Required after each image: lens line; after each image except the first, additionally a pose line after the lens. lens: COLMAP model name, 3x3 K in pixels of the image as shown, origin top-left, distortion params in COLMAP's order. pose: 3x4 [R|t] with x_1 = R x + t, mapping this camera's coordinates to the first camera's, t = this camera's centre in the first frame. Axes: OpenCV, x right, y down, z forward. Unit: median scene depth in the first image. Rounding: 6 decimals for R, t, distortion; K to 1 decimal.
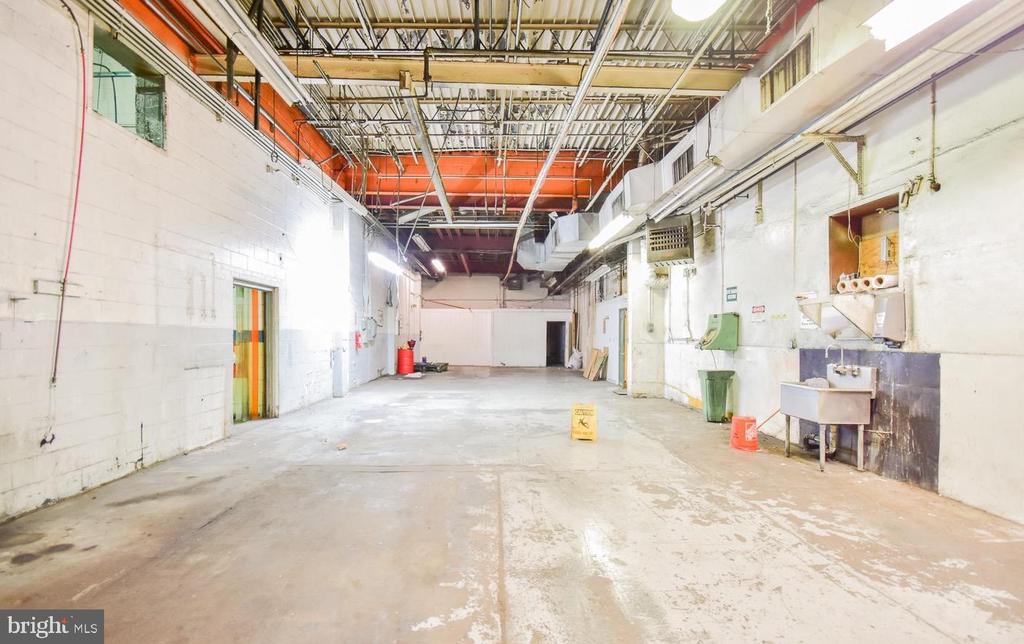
lens RADIAL K [[458.2, 0, 508.0], [0, 458.2, 342.2], [0, 0, 1]] dist [0.015578, -0.015584]
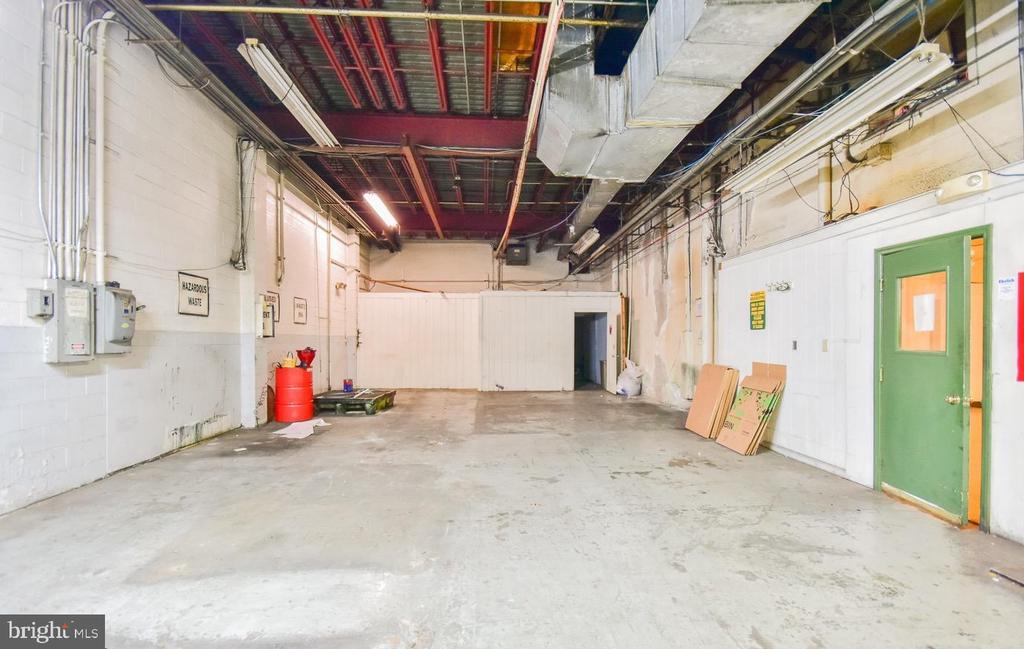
lens RADIAL K [[461.2, 0, 512.8], [0, 461.2, 342.0], [0, 0, 1]] dist [-0.000540, -0.000246]
pose [[0.999533, -0.006796, 0.029786, -0.015222], [0.007038, 0.999943, -0.008026, -0.005510], [-0.029730, 0.008231, 0.999524, 0.561793]]
